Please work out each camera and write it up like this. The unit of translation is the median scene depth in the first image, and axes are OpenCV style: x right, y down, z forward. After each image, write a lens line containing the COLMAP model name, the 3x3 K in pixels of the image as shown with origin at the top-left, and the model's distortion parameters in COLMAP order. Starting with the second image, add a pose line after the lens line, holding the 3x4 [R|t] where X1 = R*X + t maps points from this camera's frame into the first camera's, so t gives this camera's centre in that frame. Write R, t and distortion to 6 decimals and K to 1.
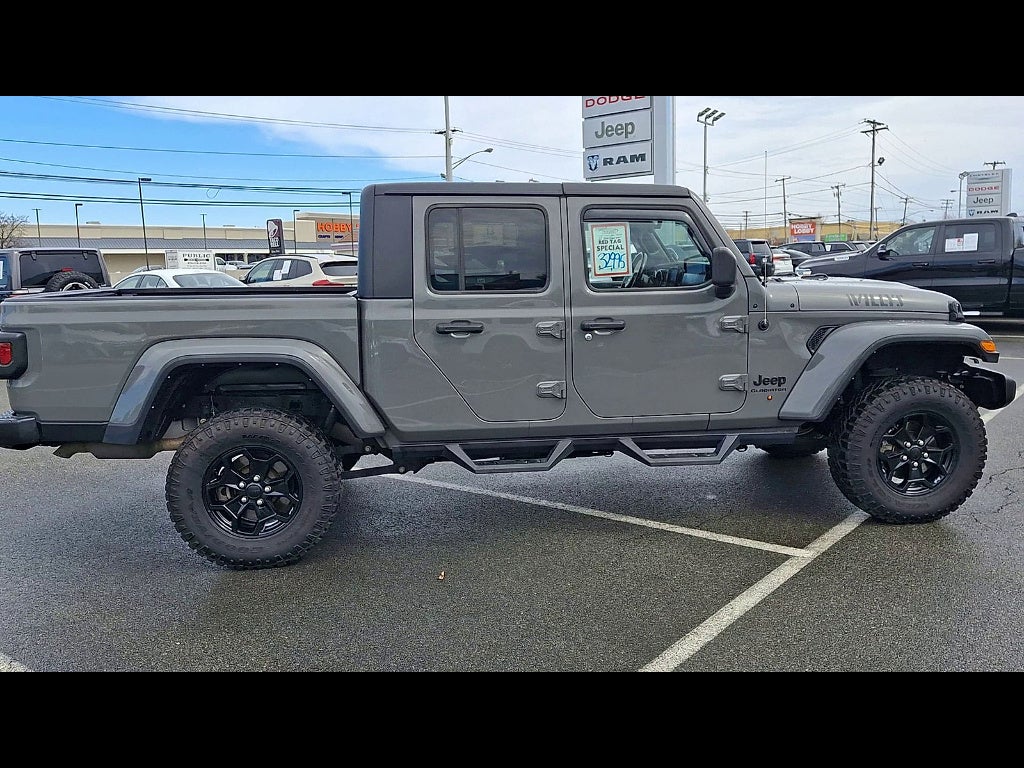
lens RADIAL K [[889.7, 0, 562.6], [0, 889.7, 412.8], [0, 0, 1]] dist [0.111406, -0.220812]
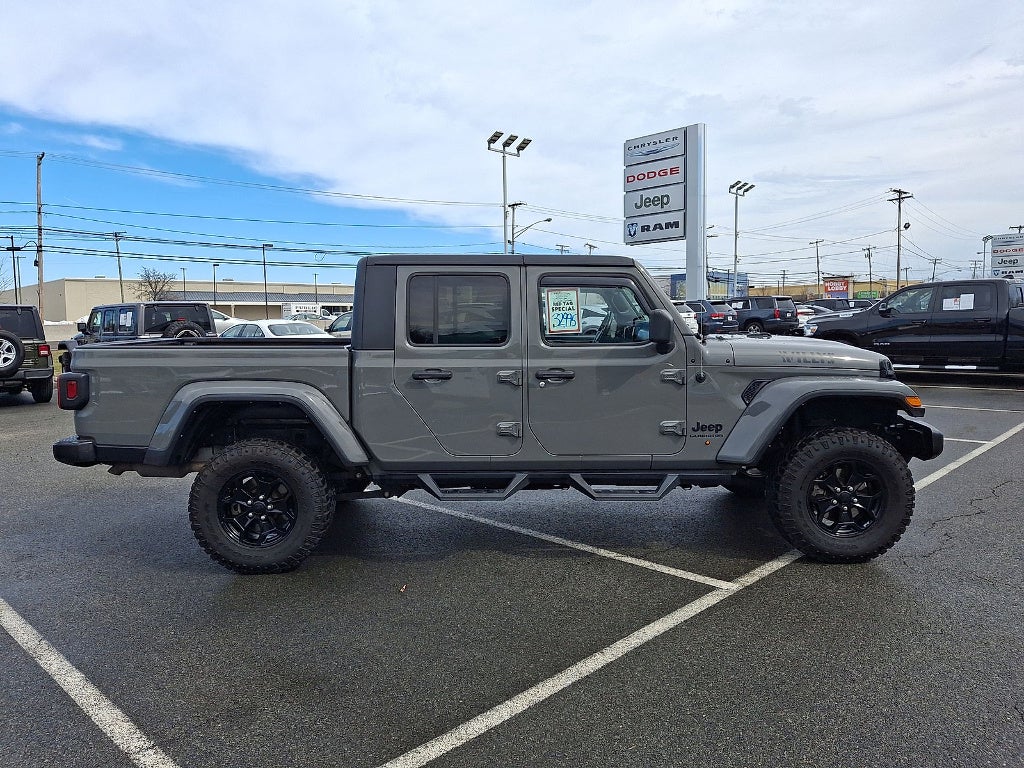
lens RADIAL K [[787.4, 0, 512.0], [0, 787.4, 384.0], [0, 0, 1]] dist [0.094469, -0.184556]
pose [[0.990383, 0.020014, -0.136898, 0.123060], [-0.030599, 0.996664, -0.075656, -0.007259], [0.134927, 0.079117, 0.987692, -0.014160]]
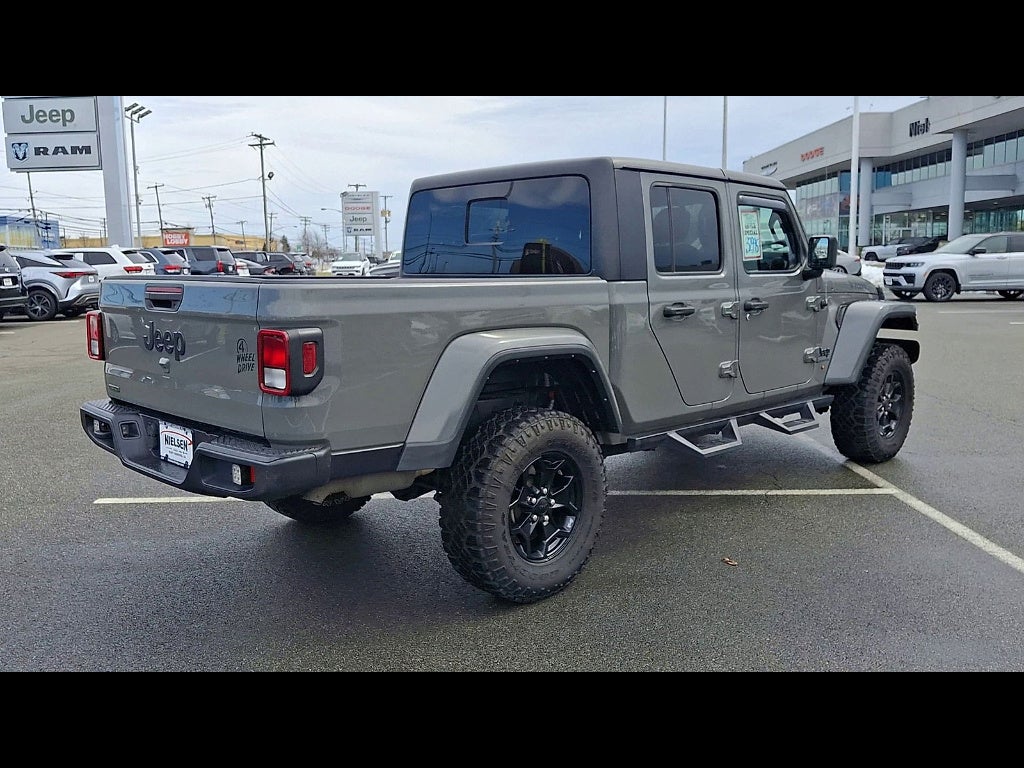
lens RADIAL K [[911.0, 0, 465.5], [0, 911.0, 400.9], [0, 0, 1]] dist [0.113514, -0.192784]
pose [[0.804019, -0.077099, 0.589584, -0.834641], [0.095924, 0.995388, -0.000647, -0.017297], [-0.586816, 0.057075, 0.807707, 0.312399]]
